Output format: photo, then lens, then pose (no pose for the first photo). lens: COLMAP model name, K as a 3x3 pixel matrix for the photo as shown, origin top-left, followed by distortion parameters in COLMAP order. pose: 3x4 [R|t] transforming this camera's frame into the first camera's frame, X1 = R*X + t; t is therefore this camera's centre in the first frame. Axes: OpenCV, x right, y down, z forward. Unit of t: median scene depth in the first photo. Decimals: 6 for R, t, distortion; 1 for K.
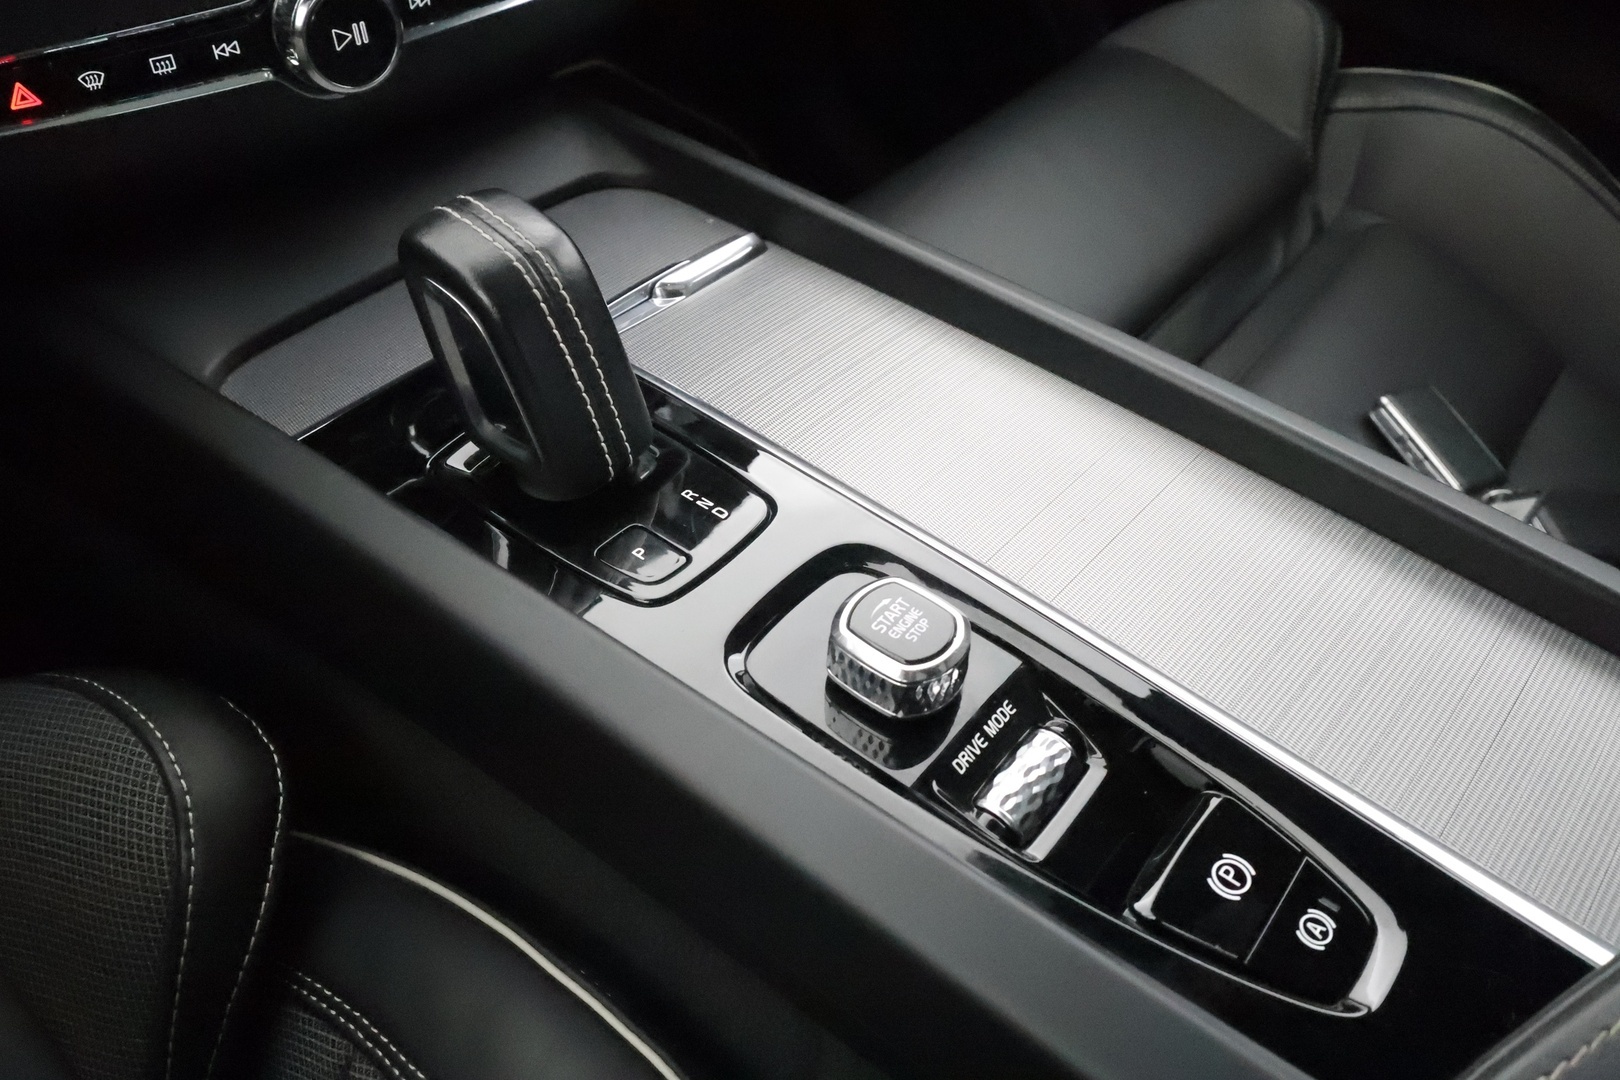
lens RADIAL K [[1258.9, 0, 814.9], [0, 1258.9, 543.6], [0, 0, 1]] dist [0.002887, -0.000187]
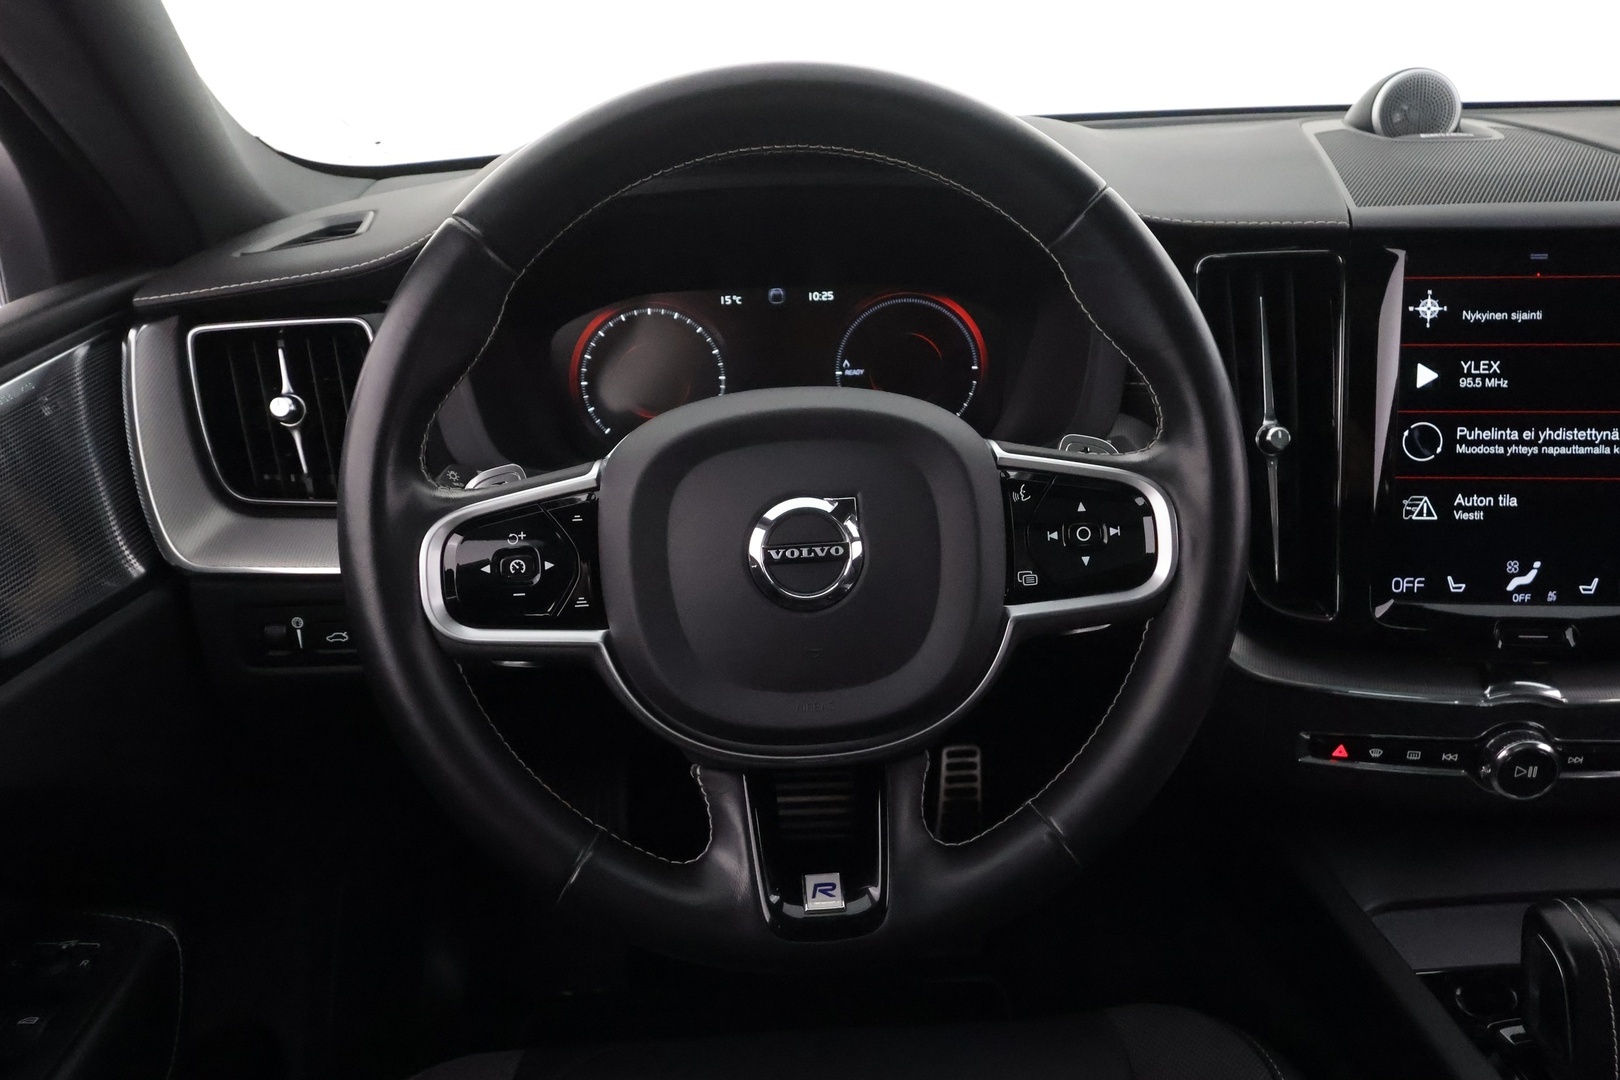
lens RADIAL K [[1143.3, 0, 816.7], [0, 1143.3, 552.2], [0, 0, 1]] dist [0.002749, 0.005240]
pose [[0.651851, 0.215920, -0.726959, 0.081368], [-0.478920, 0.860469, -0.173864, 0.084644], [0.587985, 0.461488, 0.664306, -0.794761]]
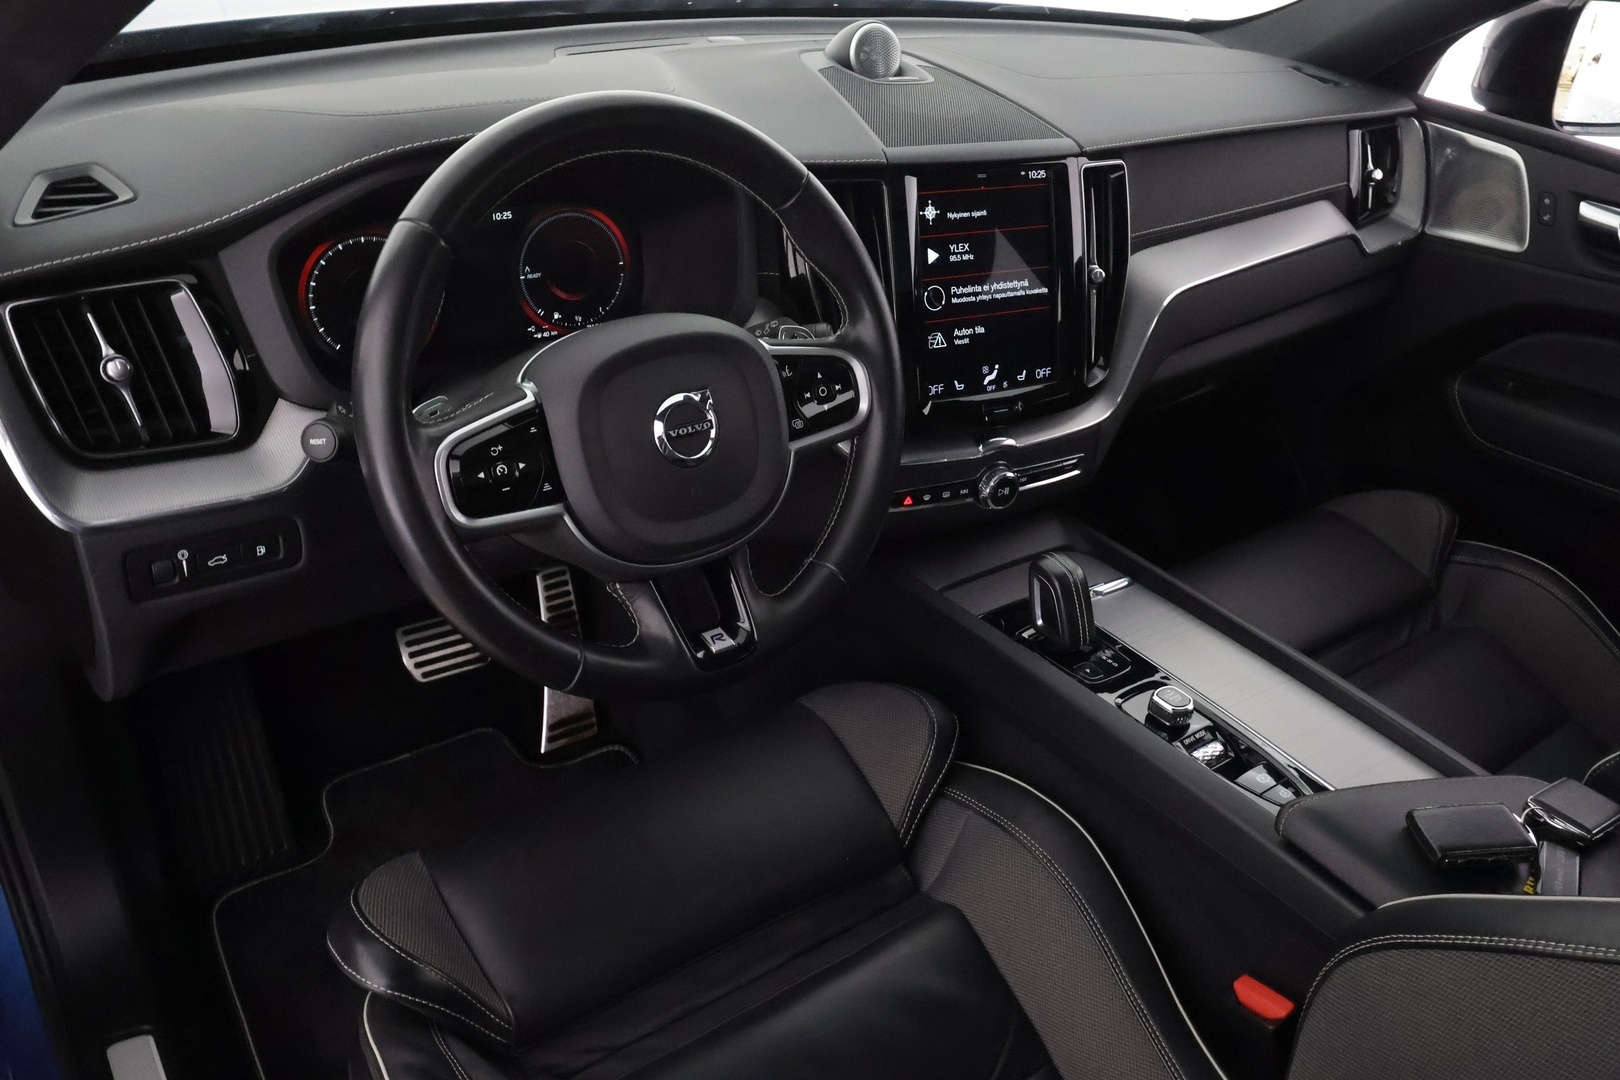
lens RADIAL K [[1258.9, 0, 802.3], [0, 1258.9, 544.9], [0, 0, 1]] dist [0.002887, -0.000187]
pose [[0.959367, 0.143949, -0.242679, -0.092808], [-0.202006, 0.950885, -0.234546, 0.507774], [0.196997, 0.274038, 0.941326, -1.855257]]
